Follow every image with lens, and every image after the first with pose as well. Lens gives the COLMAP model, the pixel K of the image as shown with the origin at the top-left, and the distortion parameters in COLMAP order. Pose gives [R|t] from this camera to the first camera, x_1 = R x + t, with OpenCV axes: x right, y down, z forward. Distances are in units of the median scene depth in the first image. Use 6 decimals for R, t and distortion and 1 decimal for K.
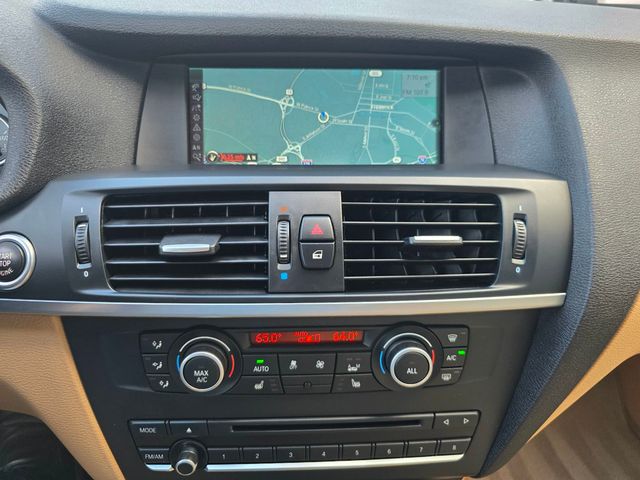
lens RADIAL K [[432.1, 0, 314.5], [0, 432.1, 225.9], [0, 0, 1]] dist [-0.020277, -0.007062]
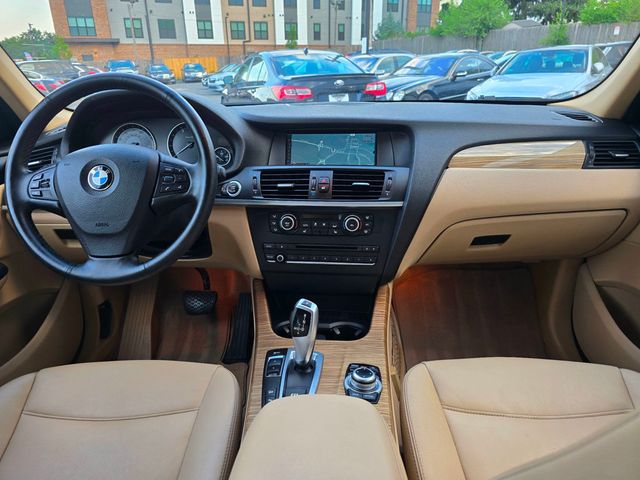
lens RADIAL K [[432.1, 0, 322.8], [0, 432.1, 243.2], [0, 0, 1]] dist [-0.020277, -0.007062]
pose [[0.986183, 0.021574, -0.164246, 0.529534], [-0.039610, 0.993433, -0.107339, 0.803193], [0.160852, 0.112362, 0.980562, -2.088964]]
